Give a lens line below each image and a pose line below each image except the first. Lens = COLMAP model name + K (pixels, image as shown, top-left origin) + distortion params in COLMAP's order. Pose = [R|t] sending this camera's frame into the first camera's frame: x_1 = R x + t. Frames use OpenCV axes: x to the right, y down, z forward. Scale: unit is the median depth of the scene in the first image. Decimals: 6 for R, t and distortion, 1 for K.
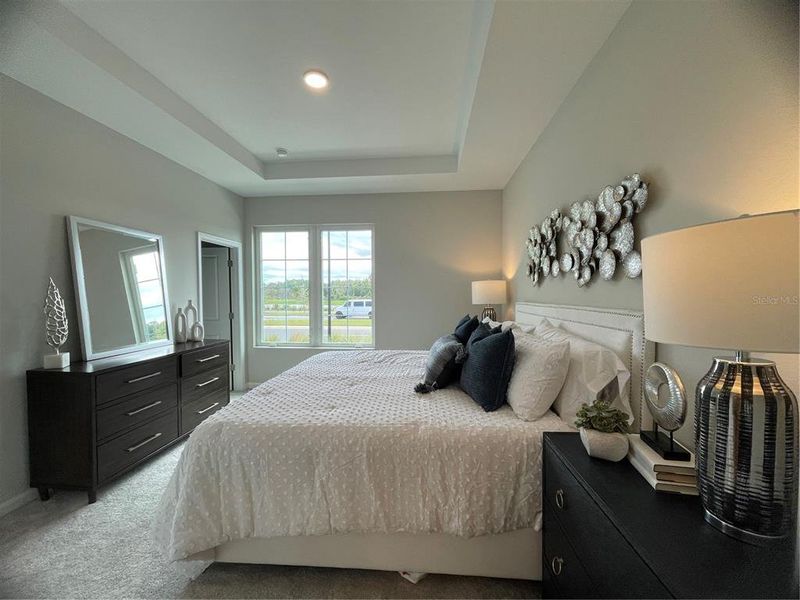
lens RADIAL K [[325.8, 0, 402.2], [0, 325.8, 301.4], [0, 0, 1]] dist [0.006935, -0.000759]
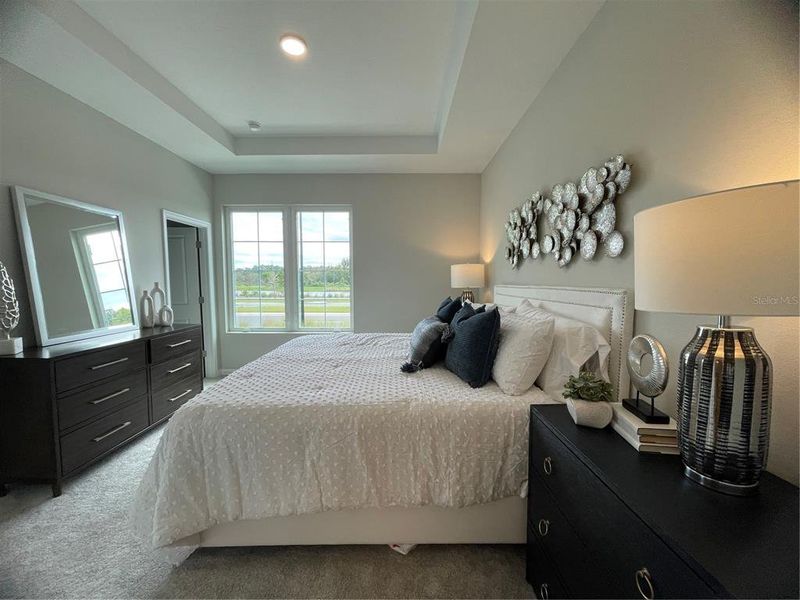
lens RADIAL K [[325.8, 0, 402.0], [0, 325.8, 300.4], [0, 0, 1]] dist [0.006935, -0.000759]
pose [[0.996715, -0.002606, 0.080941, -0.038820], [-0.000476, 0.999276, 0.038032, 0.020204], [-0.080982, -0.037946, 0.995993, 0.008645]]
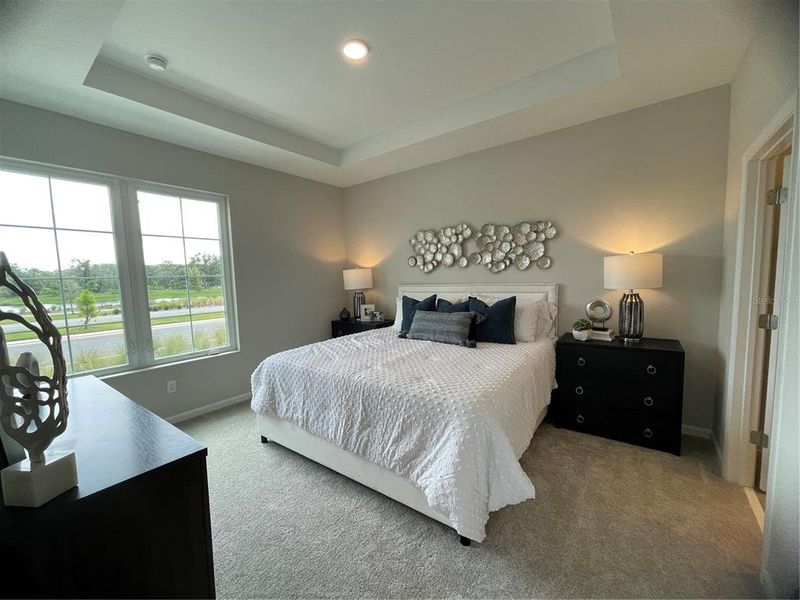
lens RADIAL K [[325.8, 0, 400.6], [0, 325.8, 305.5], [0, 0, 1]] dist [0.006935, -0.000759]
pose [[0.525558, -0.091057, 0.845871, -1.272288], [0.048523, 0.995846, 0.077053, -0.029208], [-0.849373, 0.000549, 0.527793, 0.489617]]
